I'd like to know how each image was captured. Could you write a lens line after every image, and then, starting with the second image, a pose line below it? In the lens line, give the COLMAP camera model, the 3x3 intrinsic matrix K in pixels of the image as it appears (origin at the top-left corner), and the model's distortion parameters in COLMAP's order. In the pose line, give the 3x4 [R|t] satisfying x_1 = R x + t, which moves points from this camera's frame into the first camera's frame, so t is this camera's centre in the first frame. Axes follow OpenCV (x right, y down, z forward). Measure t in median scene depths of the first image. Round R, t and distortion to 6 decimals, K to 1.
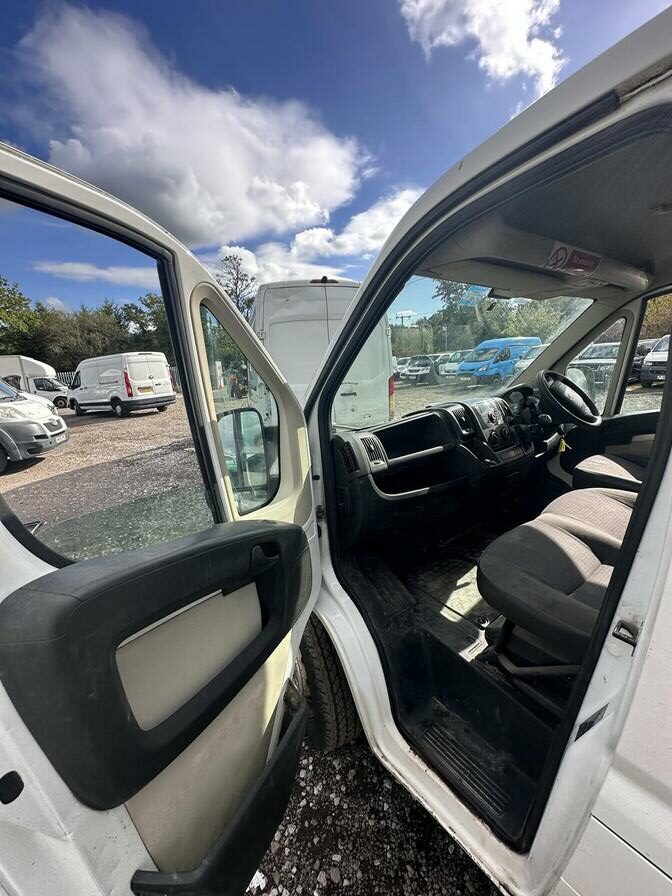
lens RADIAL K [[358.8, 0, 337.6], [0, 358.8, 447.2], [0, 0, 1]] dist [-0.003919, 0.000141]
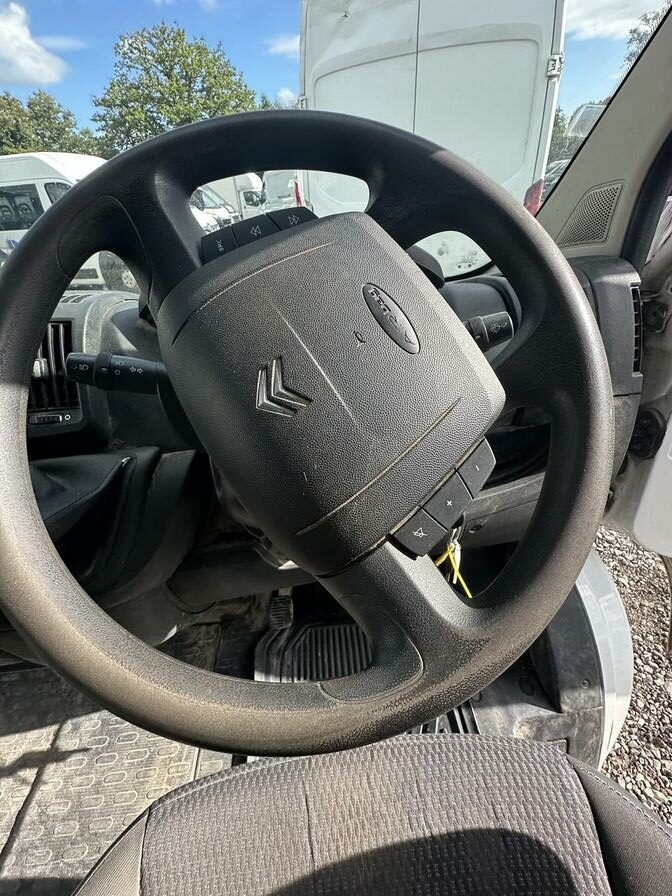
lens RADIAL K [[356.4, 0, 336.1], [0, 356.4, 450.2], [0, 0, 1]] dist [-0.007725, 0.000556]
pose [[0.844999, 0.309752, -0.435925, 0.640293], [-0.092412, 0.887483, 0.451479, -0.156981], [0.526723, -0.341215, 0.778547, 0.816922]]
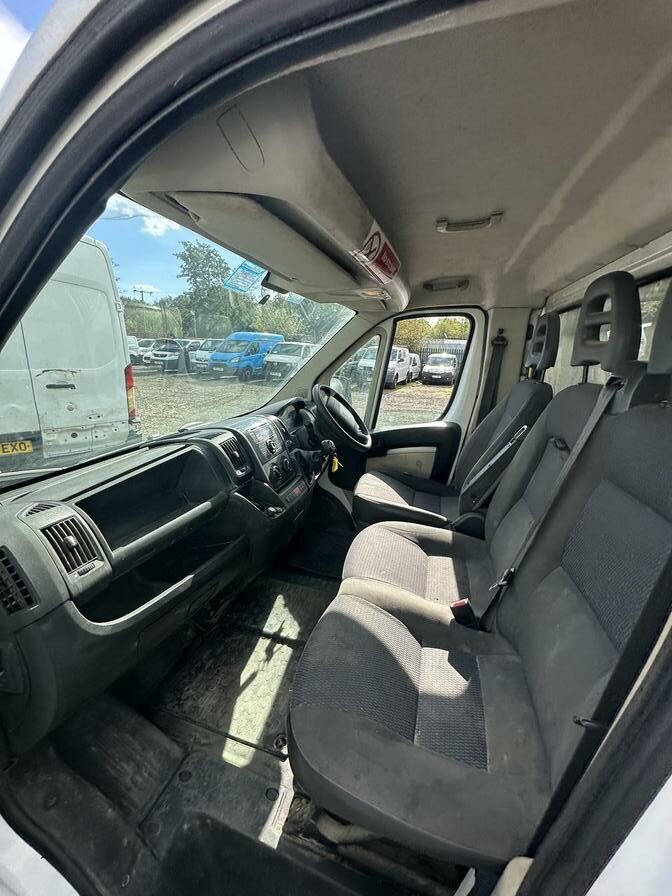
lens RADIAL K [[358.8, 0, 337.6], [0, 358.8, 447.2], [0, 0, 1]] dist [-0.003919, 0.000141]
pose [[0.790820, -0.061544, 0.608946, 0.061508], [0.041950, 0.998042, 0.046389, -0.090949], [-0.610609, -0.011140, 0.791854, 0.248682]]
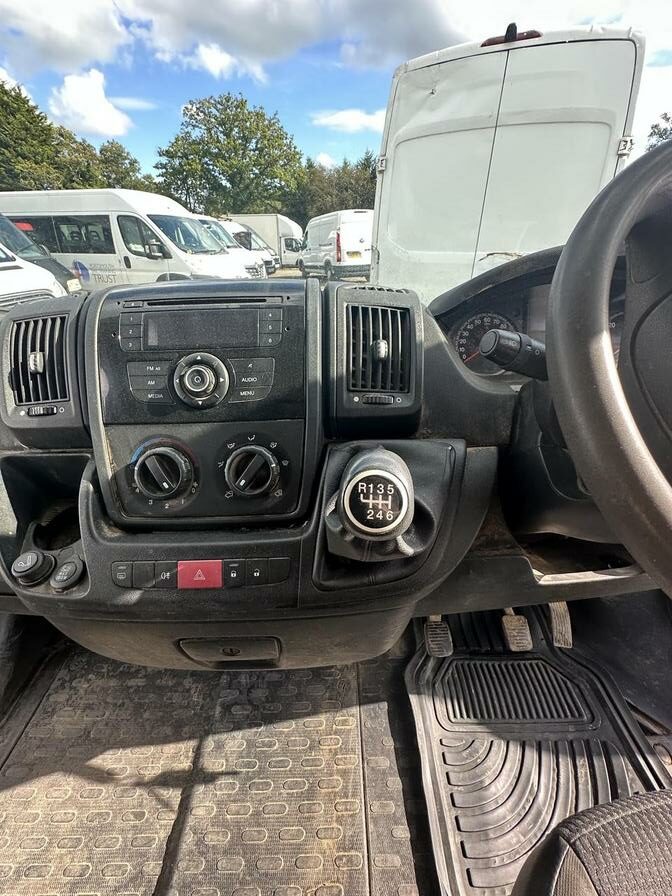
lens RADIAL K [[356.4, 0, 336.1], [0, 356.4, 450.2], [0, 0, 1]] dist [-0.007725, 0.000556]
pose [[0.803424, 0.338630, -0.489733, 0.503433], [-0.166472, 0.917472, 0.361292, -0.111169], [0.571661, -0.208744, 0.793492, 0.718266]]
